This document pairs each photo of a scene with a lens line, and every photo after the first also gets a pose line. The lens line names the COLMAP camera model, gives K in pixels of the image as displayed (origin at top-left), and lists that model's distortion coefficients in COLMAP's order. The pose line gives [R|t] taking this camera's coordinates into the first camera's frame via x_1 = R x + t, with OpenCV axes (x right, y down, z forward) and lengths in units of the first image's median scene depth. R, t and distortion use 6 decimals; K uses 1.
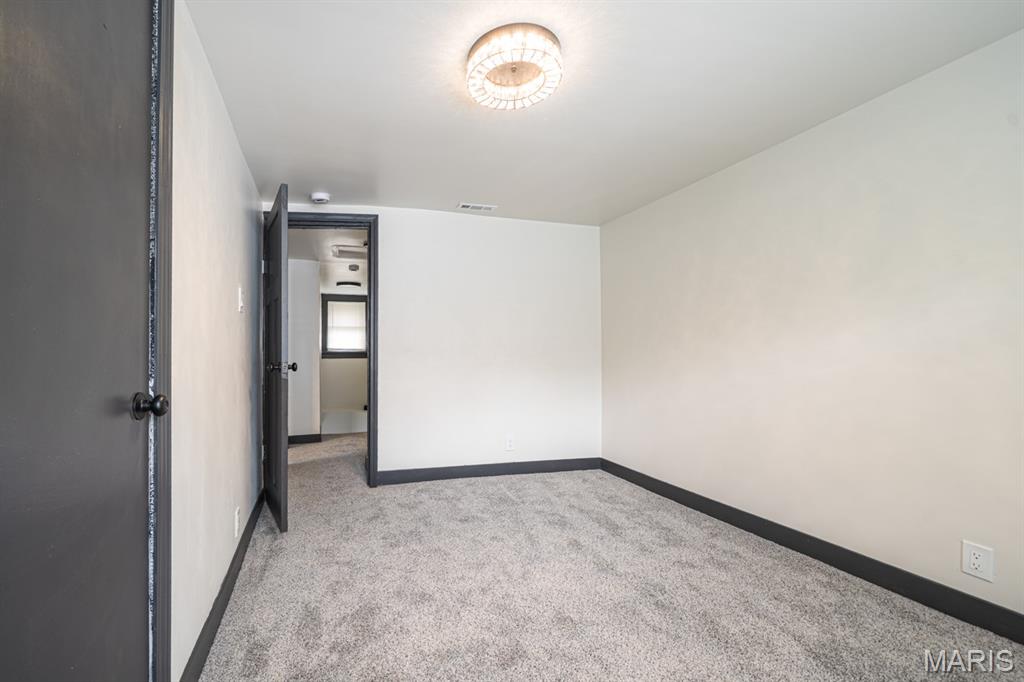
lens RADIAL K [[417.7, 0, 512.0], [0, 417.7, 341.0], [0, 0, 1]] dist [-0.000685, -0.000107]
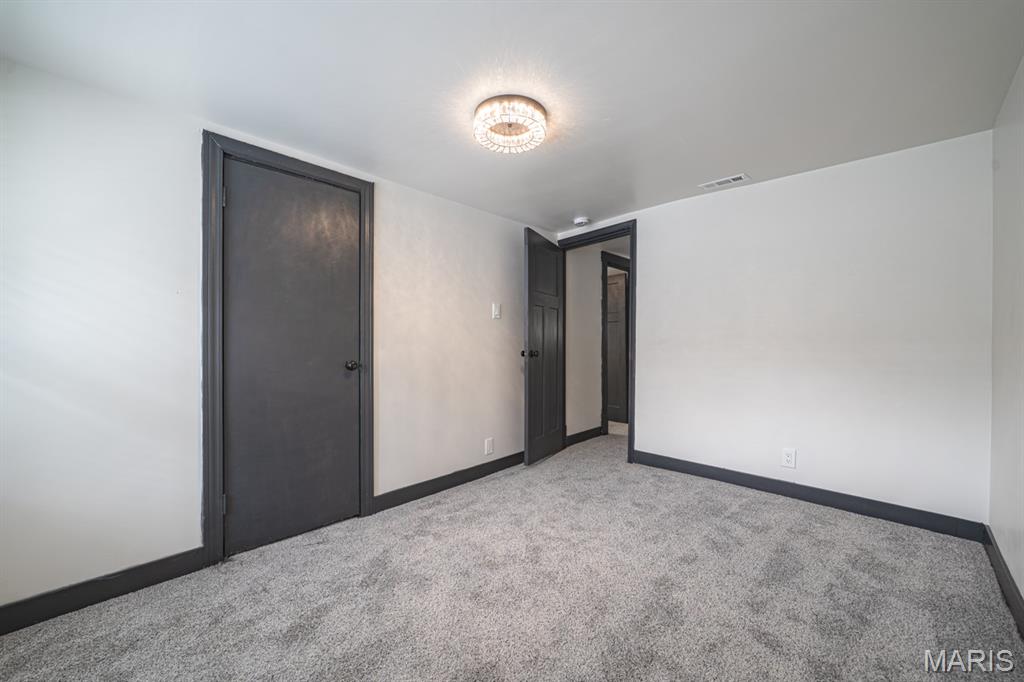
lens RADIAL K [[428.2, 0, 512.0], [0, 428.2, 341.0], [0, 0, 1]] dist [-0.000901, -0.000188]
pose [[0.487283, 0.002142, -0.873242, 0.584918], [0.018734, 0.999741, 0.012906, -0.001212], [0.873043, -0.022648, 0.487117, 0.181490]]
